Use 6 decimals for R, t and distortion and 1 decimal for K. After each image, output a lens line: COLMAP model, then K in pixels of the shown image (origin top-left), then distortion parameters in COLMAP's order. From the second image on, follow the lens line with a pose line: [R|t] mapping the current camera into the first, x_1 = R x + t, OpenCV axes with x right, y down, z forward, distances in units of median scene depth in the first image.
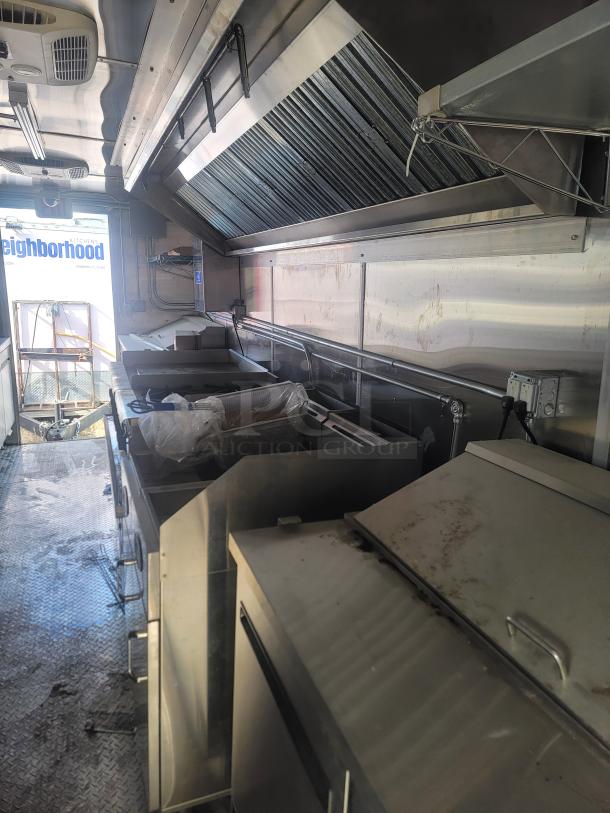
lens RADIAL K [[558.3, 0, 299.5], [0, 558.3, 411.1], [0, 0, 1]] dist [0.098047, -0.083832]
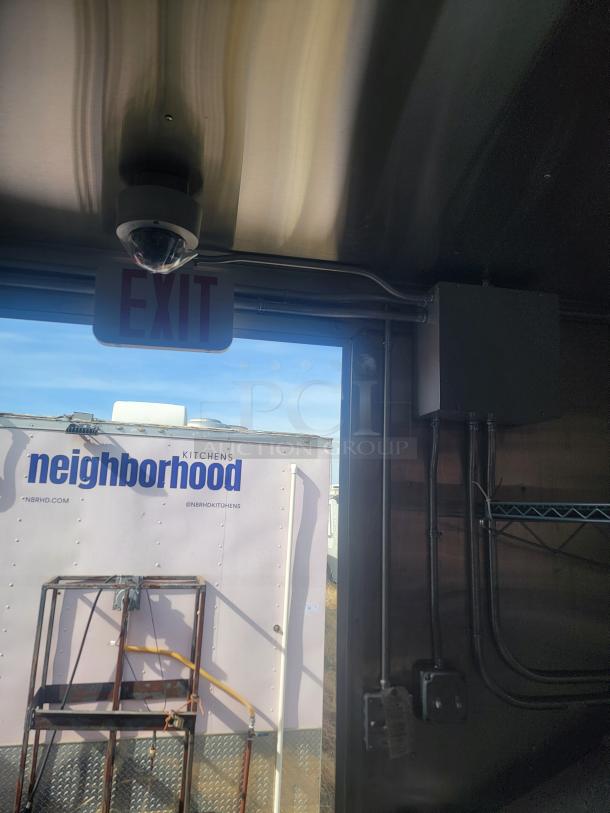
lens RADIAL K [[558.3, 0, 299.5], [0, 558.3, 411.1], [0, 0, 1]] dist [0.098047, -0.083832]
pose [[0.990241, -0.014079, -0.138650, -0.227850], [-0.039721, 0.925108, -0.377622, -0.149373], [0.133583, 0.379444, 0.915520, 0.535327]]
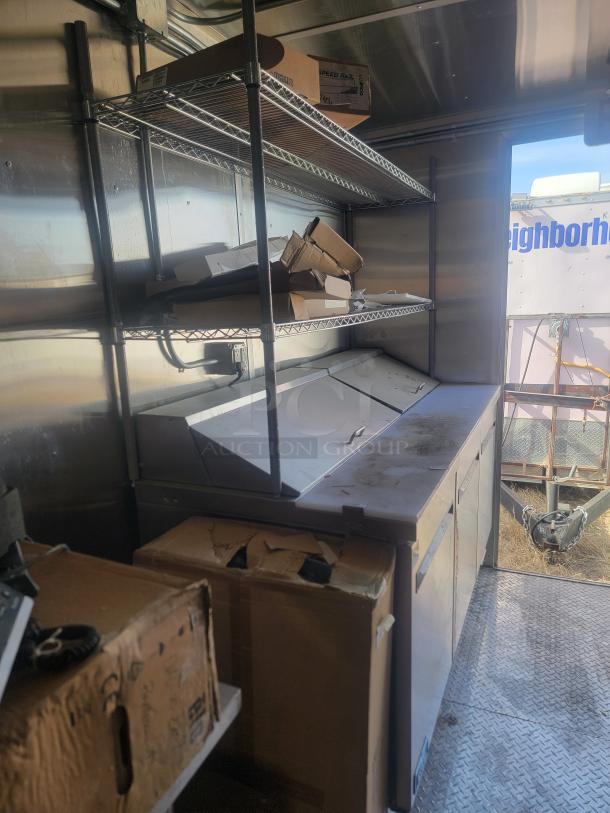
lens RADIAL K [[555.3, 0, 316.0], [0, 555.3, 423.7], [0, 0, 1]] dist [0.070569, -0.052211]
pose [[0.725803, 0.102014, -0.680296, -0.185993], [-0.094285, 0.994362, 0.048518, -0.072869], [0.681411, 0.028927, 0.731329, 0.336583]]
